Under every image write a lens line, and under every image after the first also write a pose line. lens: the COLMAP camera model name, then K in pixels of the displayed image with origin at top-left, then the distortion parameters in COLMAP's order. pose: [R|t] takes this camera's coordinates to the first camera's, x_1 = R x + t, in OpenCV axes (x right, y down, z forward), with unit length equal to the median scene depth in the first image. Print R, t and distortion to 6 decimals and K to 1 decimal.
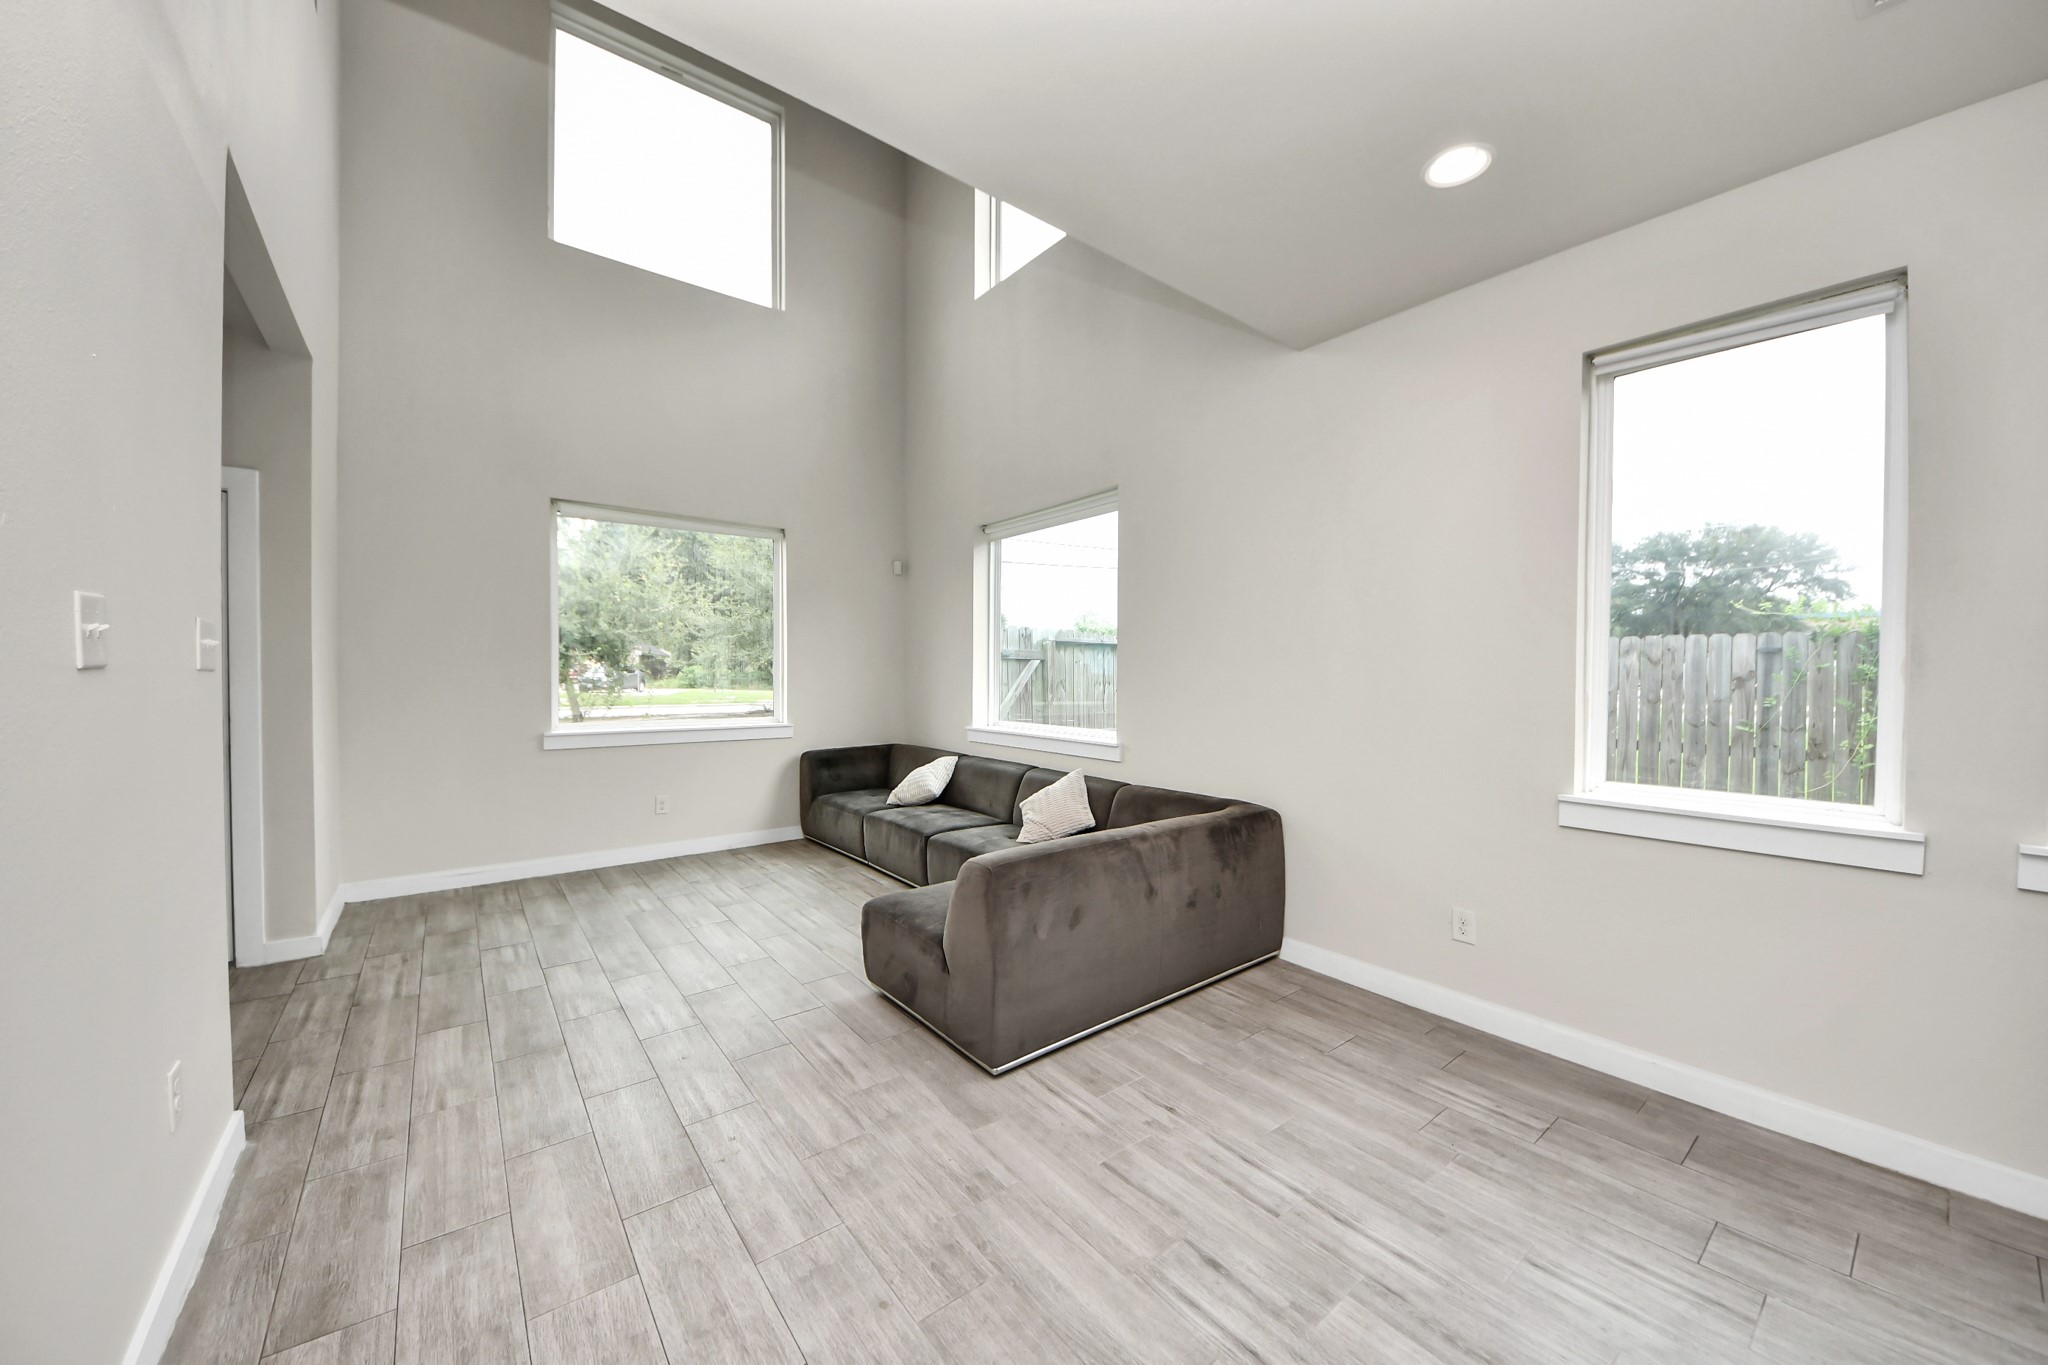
lens RADIAL K [[744.3, 0, 1023.2], [0, 744.3, 685.7], [0, 0, 1]] dist [-0.001596, -0.000073]
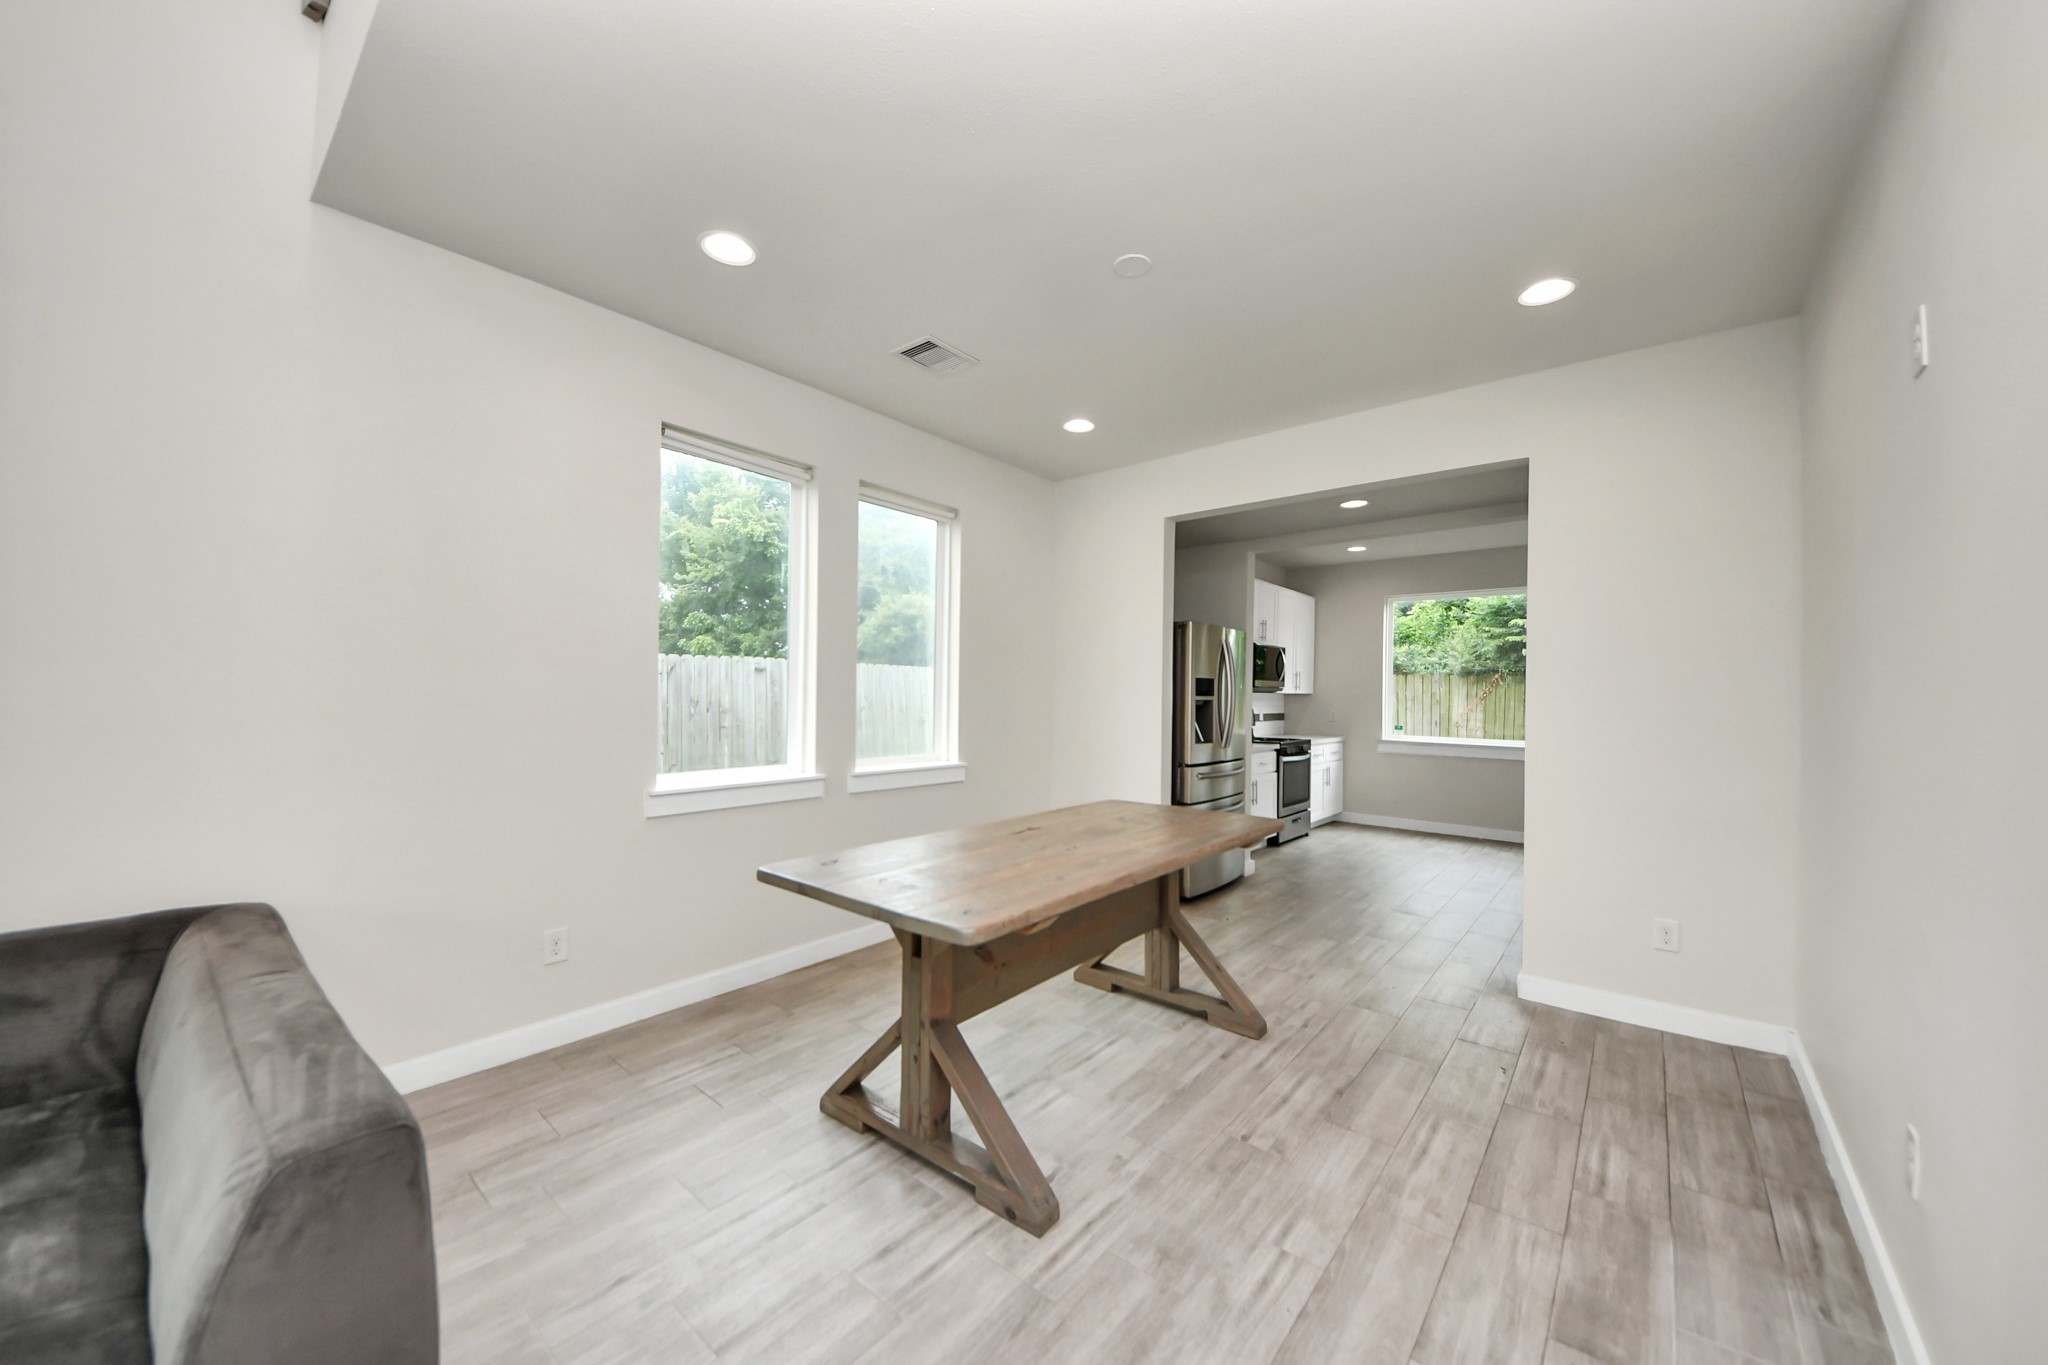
lens RADIAL K [[744.3, 0, 1021.9], [0, 744.3, 683.1], [0, 0, 1]] dist [-0.001596, -0.000073]
pose [[-0.215590, 0.003402, 0.976478, -0.612098], [0.000968, 0.999994, -0.003271, -0.020849], [-0.976483, 0.000240, -0.215593, 0.772646]]
